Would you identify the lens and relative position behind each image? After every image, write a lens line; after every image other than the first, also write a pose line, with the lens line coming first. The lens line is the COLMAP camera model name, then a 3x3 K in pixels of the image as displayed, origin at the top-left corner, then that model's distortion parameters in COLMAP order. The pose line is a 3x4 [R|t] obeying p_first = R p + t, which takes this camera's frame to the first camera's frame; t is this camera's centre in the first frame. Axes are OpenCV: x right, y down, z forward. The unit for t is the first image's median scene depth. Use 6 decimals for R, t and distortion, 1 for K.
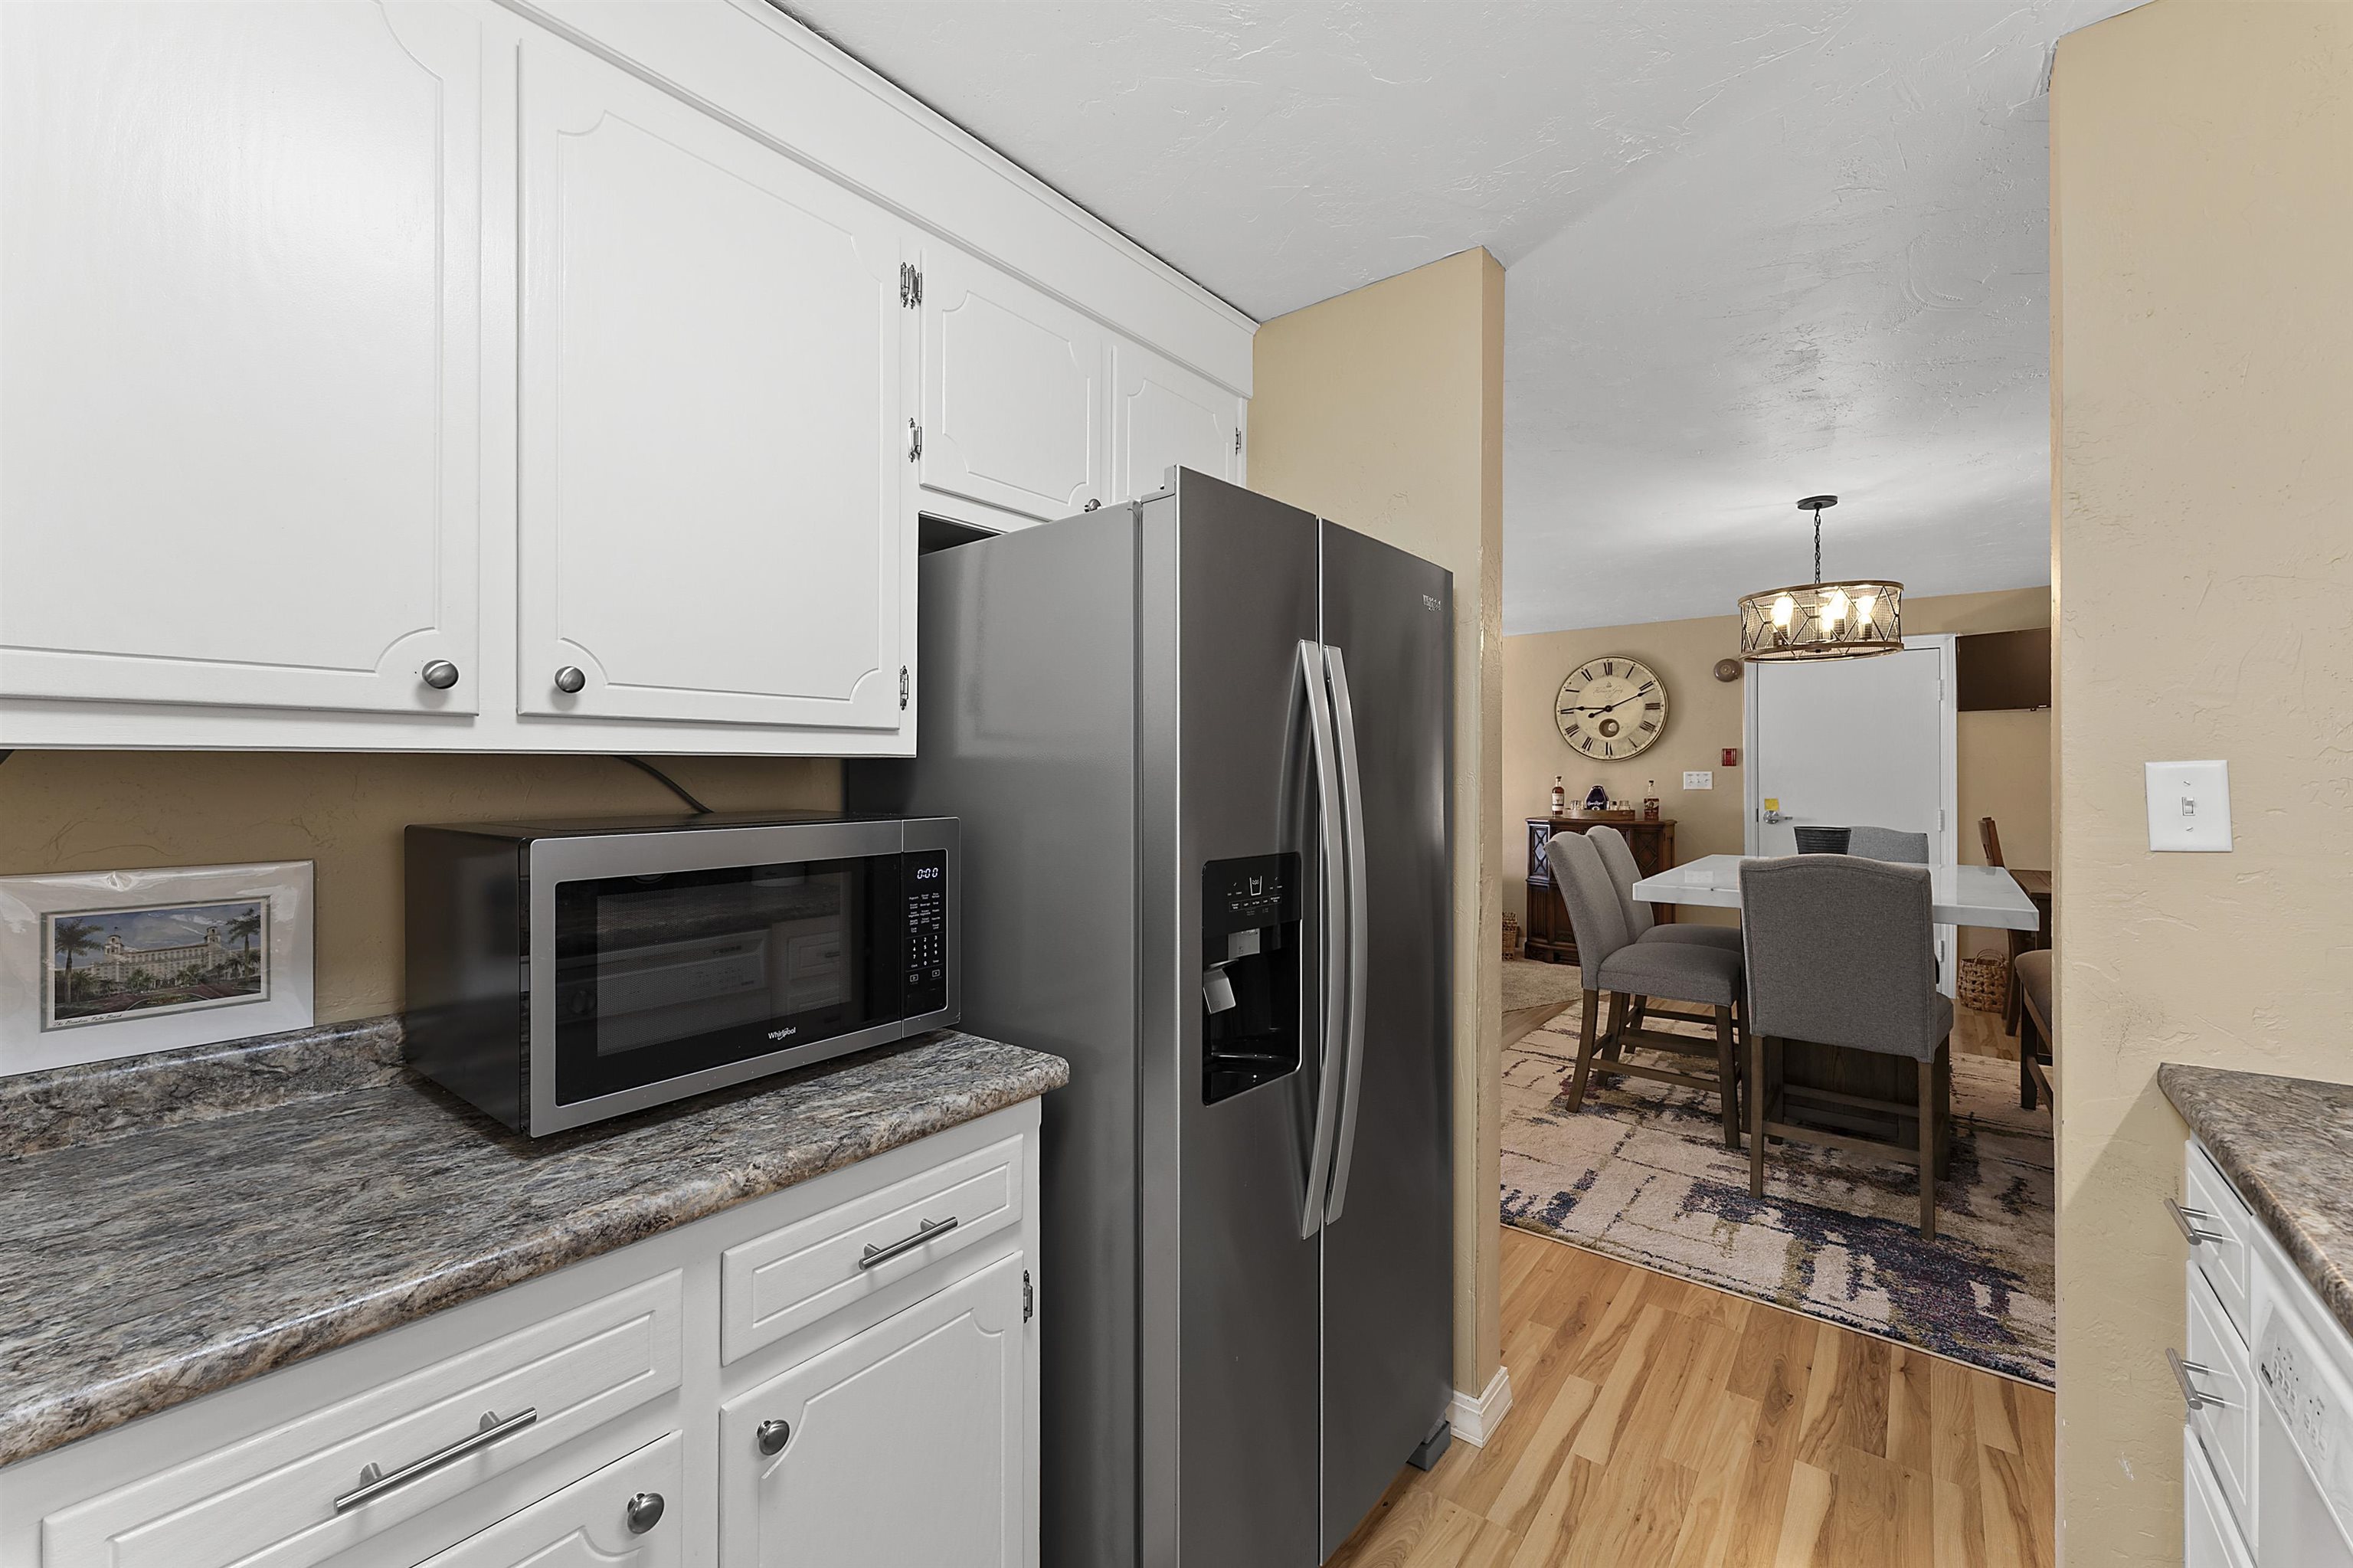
lens RADIAL K [[954.5, 0, 1168.0], [0, 954.5, 769.0], [0, 0, 1]] dist [0.002210, 0.000291]
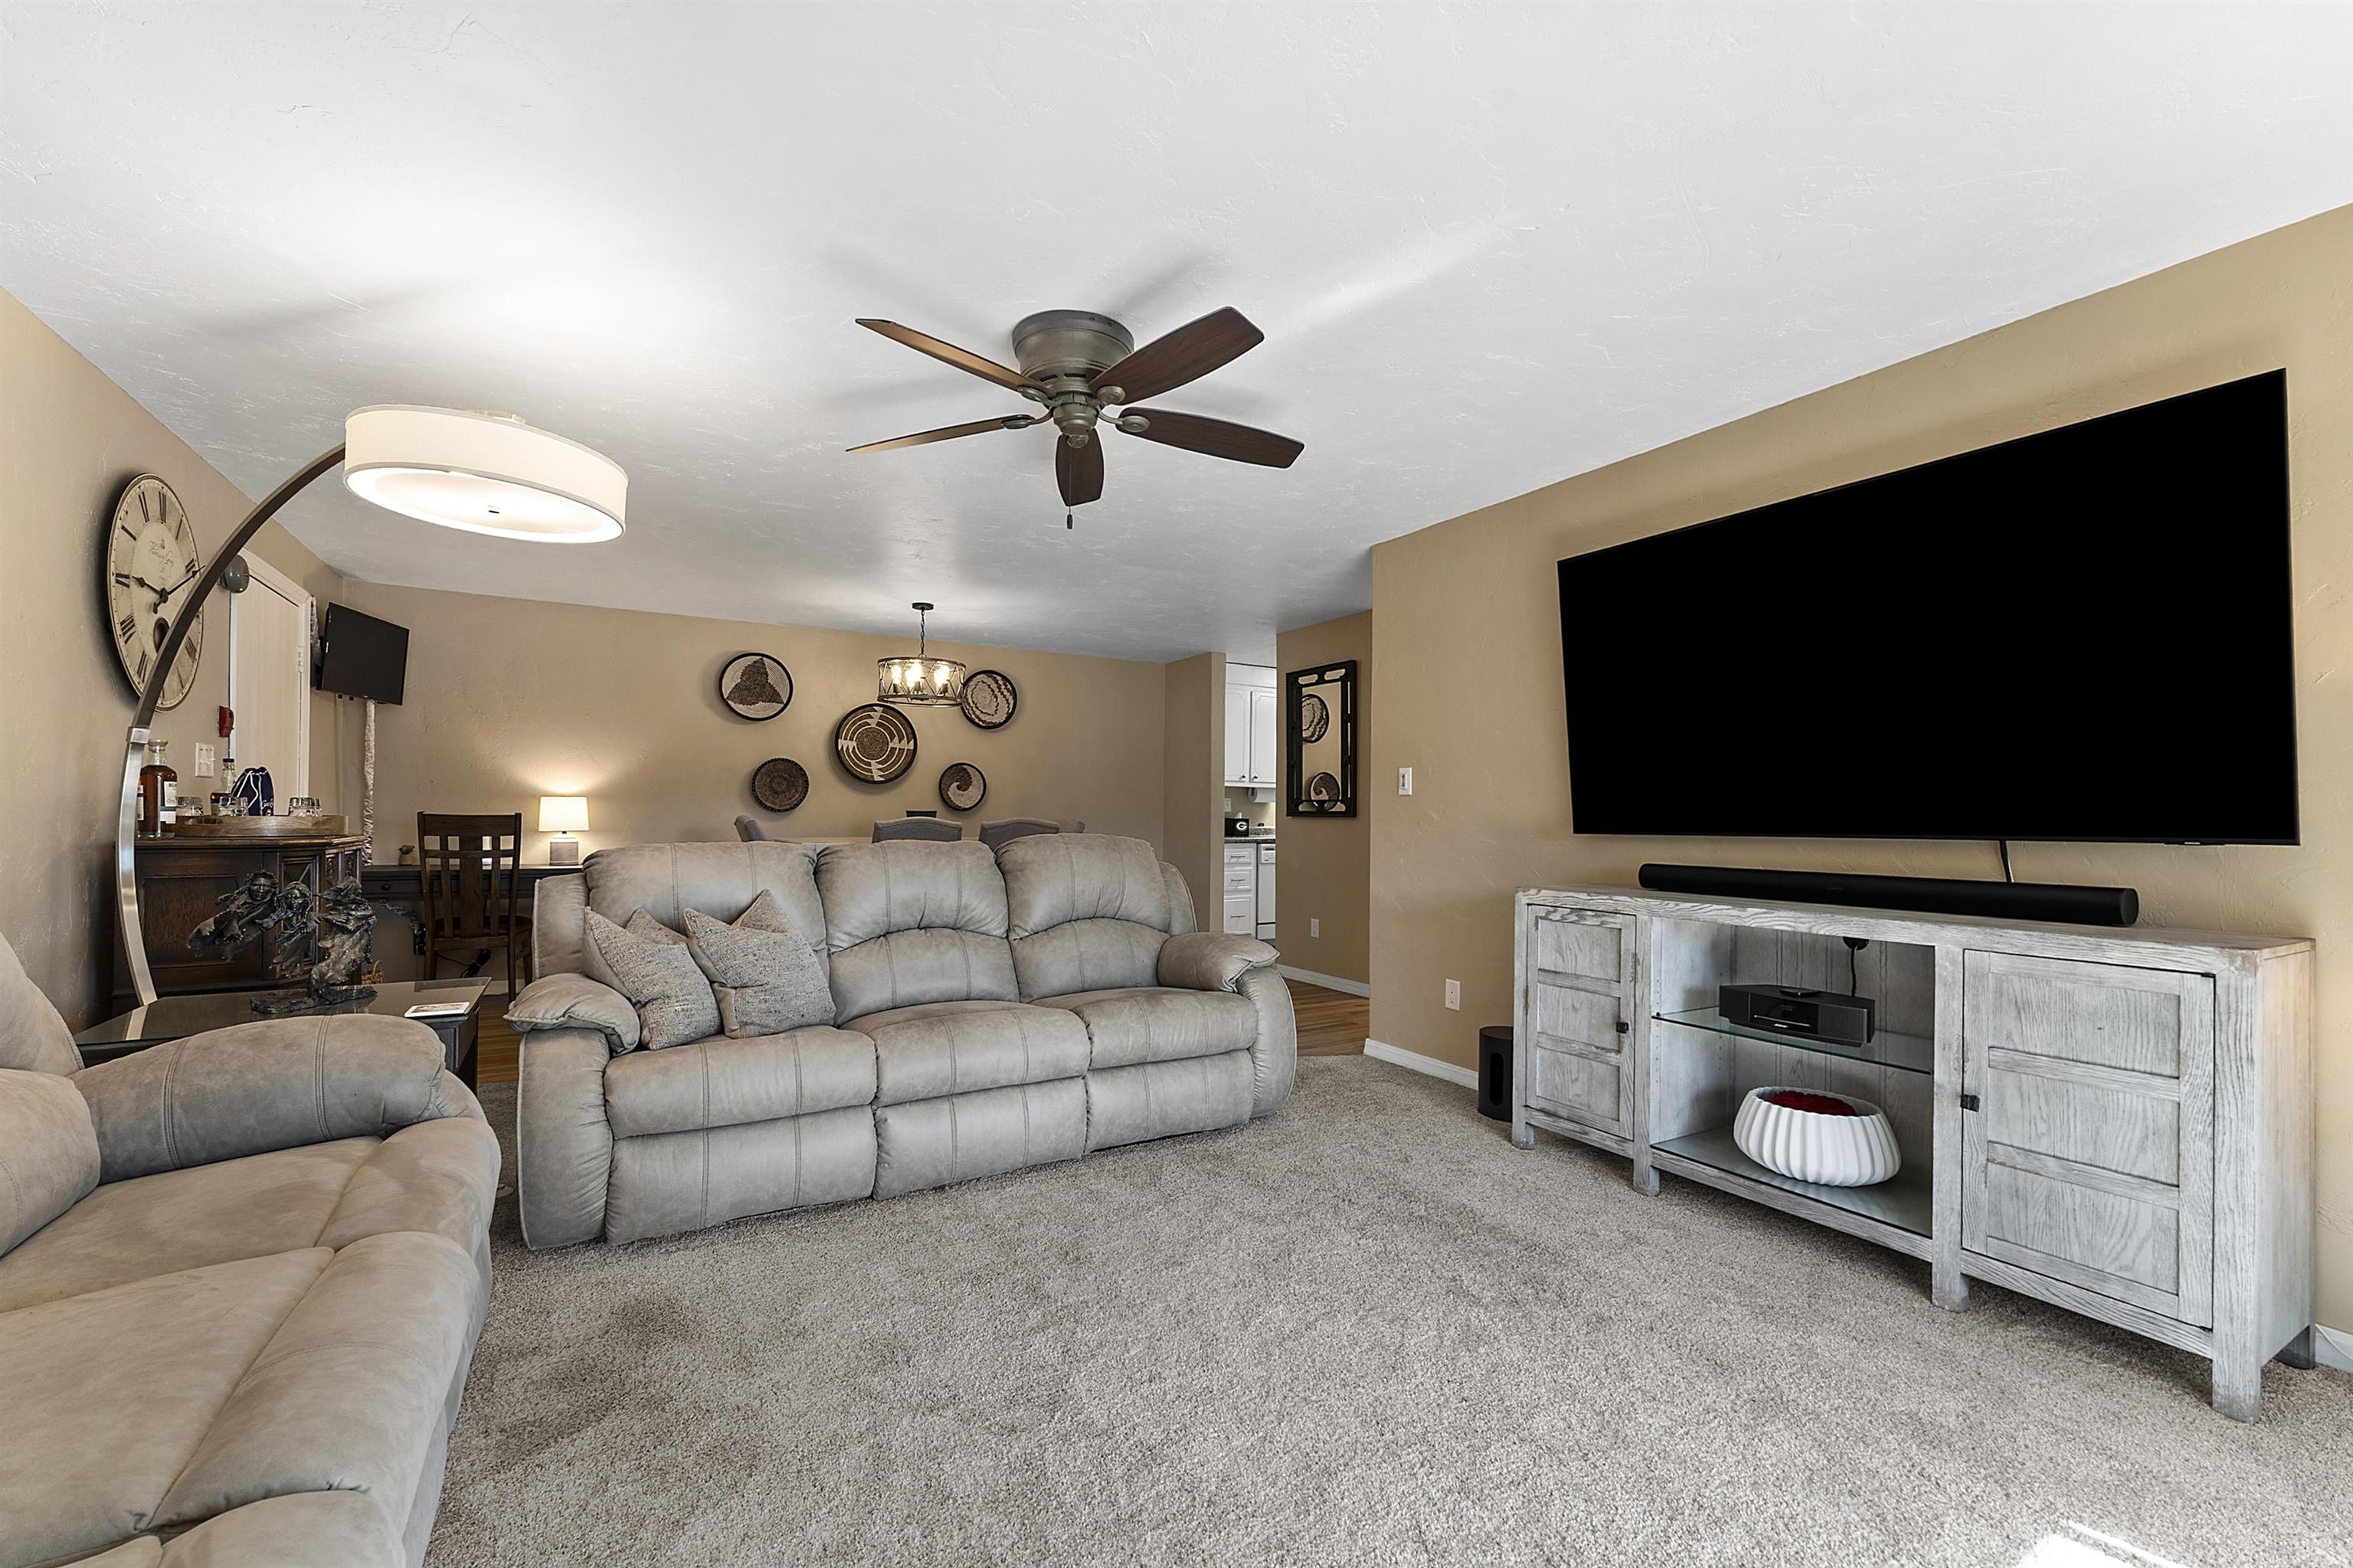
lens RADIAL K [[952.6, 0, 1172.8], [0, 952.6, 810.9], [0, 0, 1]] dist [0.000149, 0.000031]
pose [[-0.933728, -0.009885, 0.357848, -0.318838], [-0.013457, 0.999881, -0.007495, 0.076106], [-0.357731, -0.011813, -0.933750, 2.605519]]
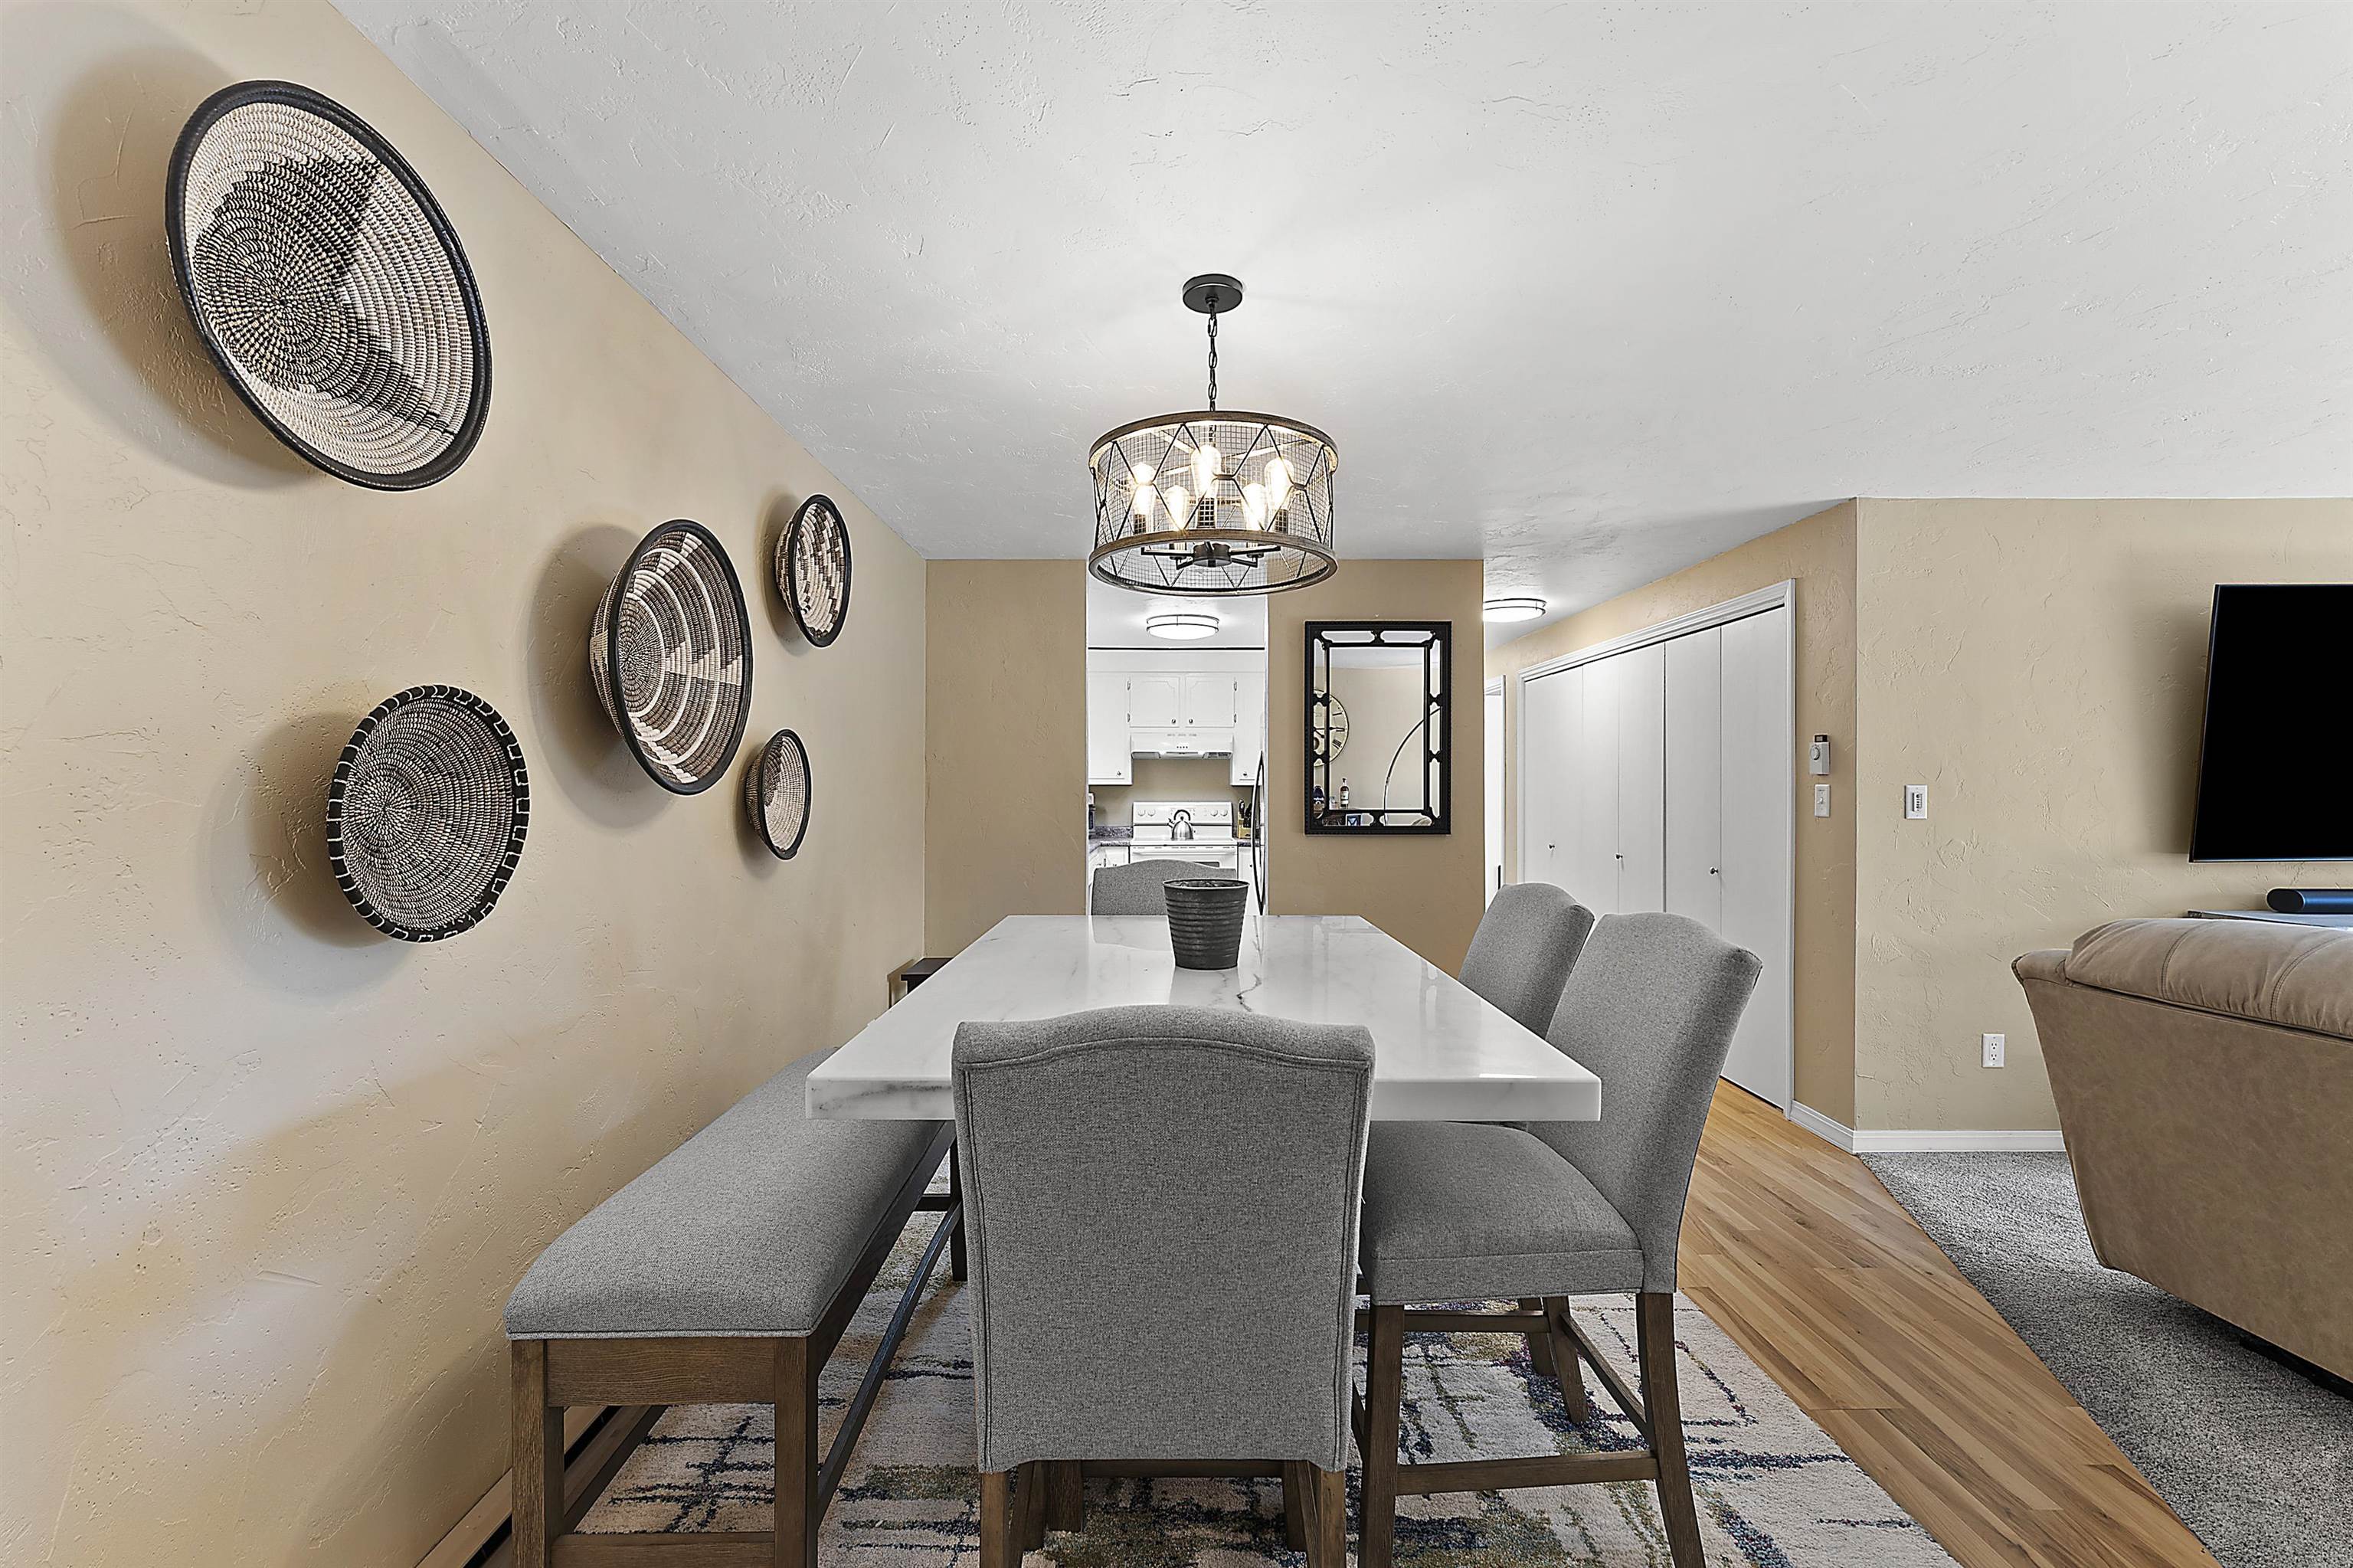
lens RADIAL K [[944.6, 0, 1168.4], [0, 944.6, 788.2], [0, 0, 1]] dist [0.000675, 0.000114]
pose [[-0.780496, -0.001539, -0.625159, 1.154666], [0.000711, 0.999994, -0.003350, 0.009301], [0.625161, -0.003060, -0.780490, 1.580103]]
